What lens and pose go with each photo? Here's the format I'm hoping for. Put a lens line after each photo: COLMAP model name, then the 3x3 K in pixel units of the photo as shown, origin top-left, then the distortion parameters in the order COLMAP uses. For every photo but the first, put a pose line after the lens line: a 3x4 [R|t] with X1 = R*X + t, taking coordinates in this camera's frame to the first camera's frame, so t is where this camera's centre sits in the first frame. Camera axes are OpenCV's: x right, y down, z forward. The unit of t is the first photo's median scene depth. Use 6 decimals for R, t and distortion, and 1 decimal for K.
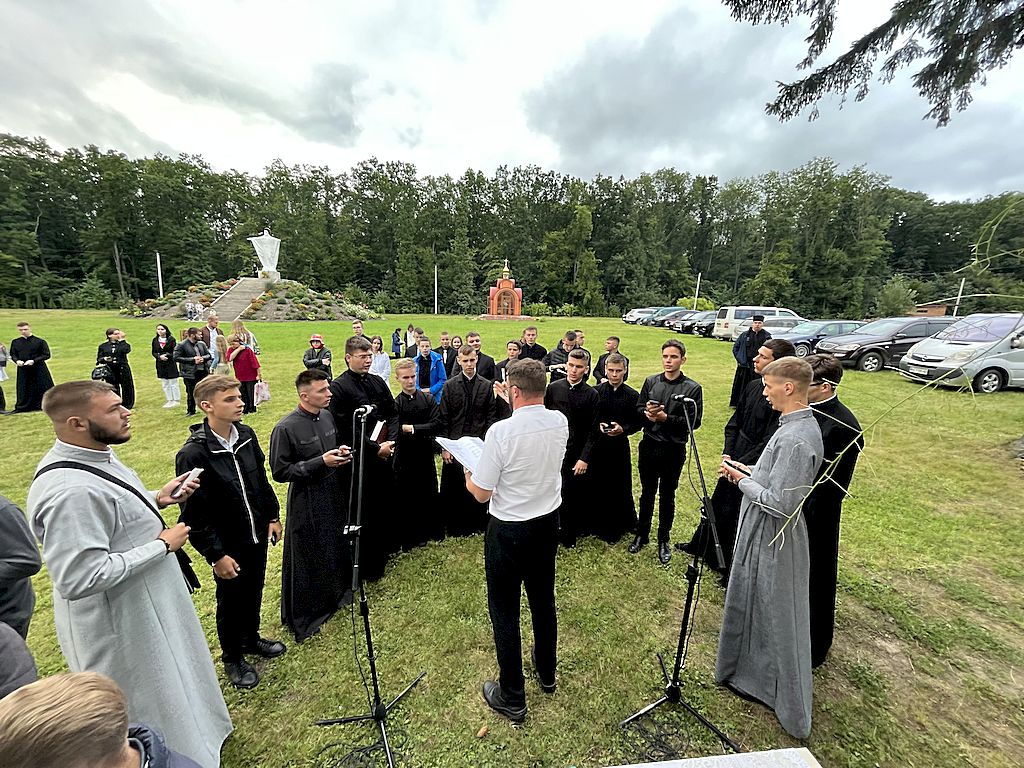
lens RADIAL K [[411.6, 0, 512.2], [0, 411.6, 384.6], [0, 0, 1]] dist [-0.003978, -0.000504]
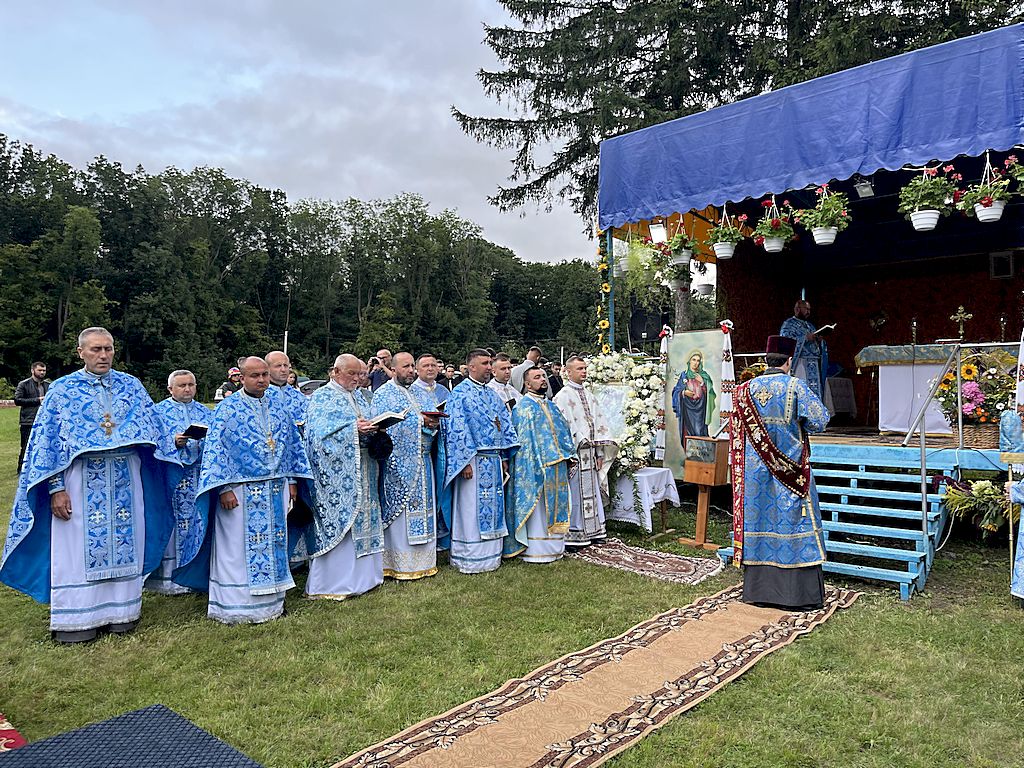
lens RADIAL K [[776.8, 0, 511.9], [0, 776.8, 384.6], [0, 0, 1]] dist [0.003445, 0.002631]
pose [[0.714442, -0.010932, 0.699609, -0.138356], [0.148219, 0.979551, -0.136055, 0.029638], [-0.683815, 0.200899, 0.701453, -0.083924]]
